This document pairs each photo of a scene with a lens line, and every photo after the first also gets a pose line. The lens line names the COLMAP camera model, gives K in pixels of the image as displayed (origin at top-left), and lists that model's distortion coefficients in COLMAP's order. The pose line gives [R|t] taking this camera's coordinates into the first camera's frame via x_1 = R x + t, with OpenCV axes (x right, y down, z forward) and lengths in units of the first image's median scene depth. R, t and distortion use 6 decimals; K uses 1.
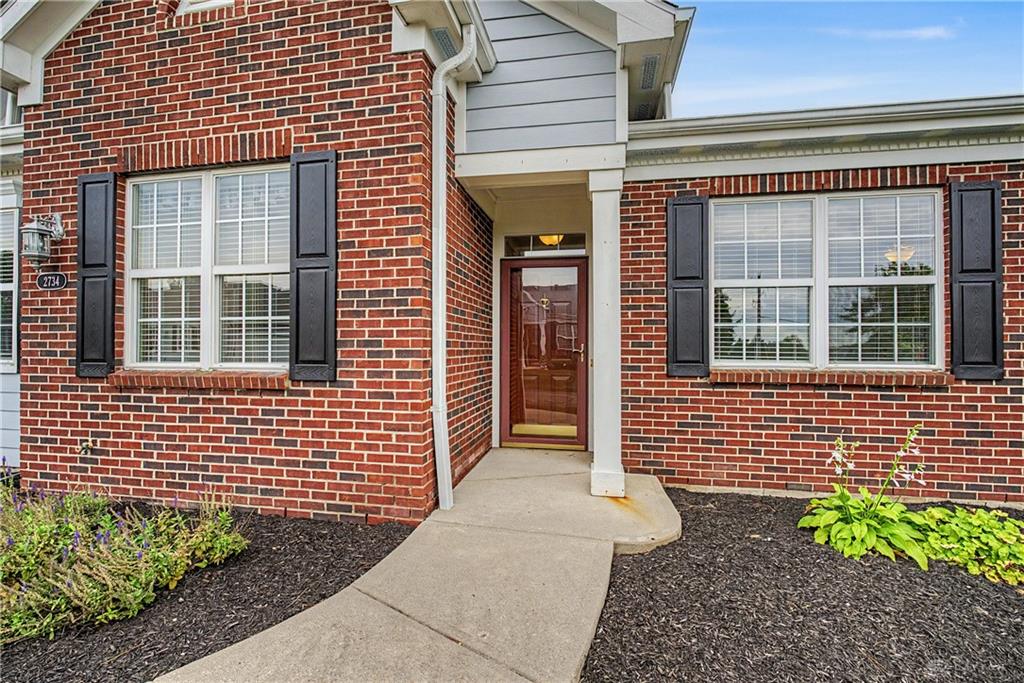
lens RADIAL K [[467.4, 0, 506.9], [0, 467.4, 342.9], [0, 0, 1]] dist [-0.002653, -0.000413]
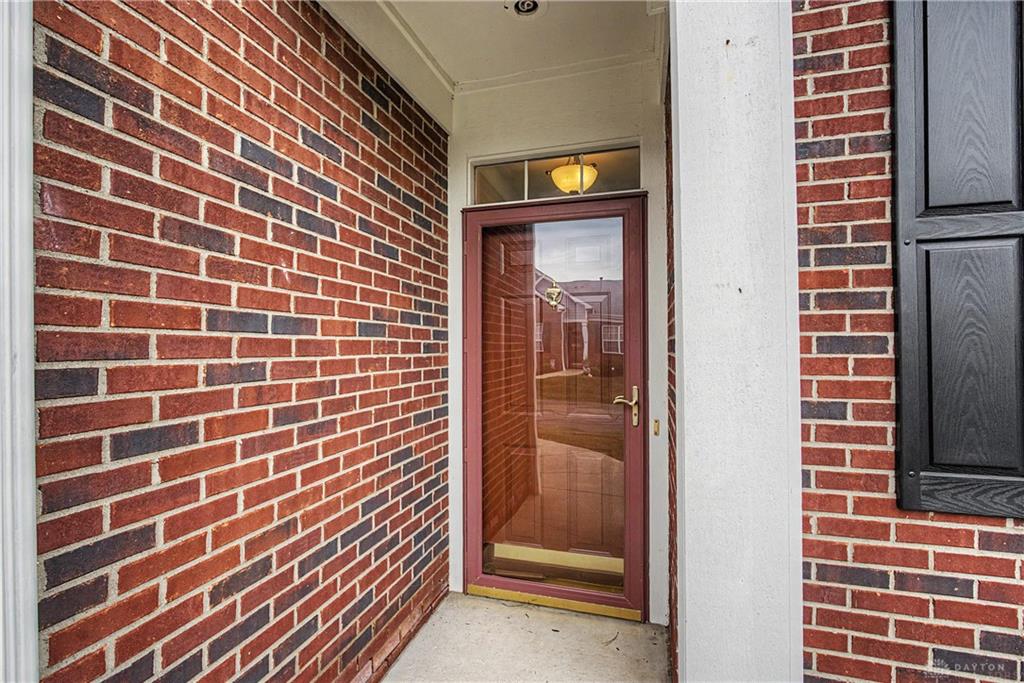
lens RADIAL K [[467.4, 0, 514.9], [0, 467.4, 346.5], [0, 0, 1]] dist [-0.002653, -0.000413]
pose [[0.996853, -0.007901, -0.078882, 0.097508], [0.008235, 0.999958, 0.003914, -0.046244], [0.078848, -0.004551, 0.996876, 0.640853]]
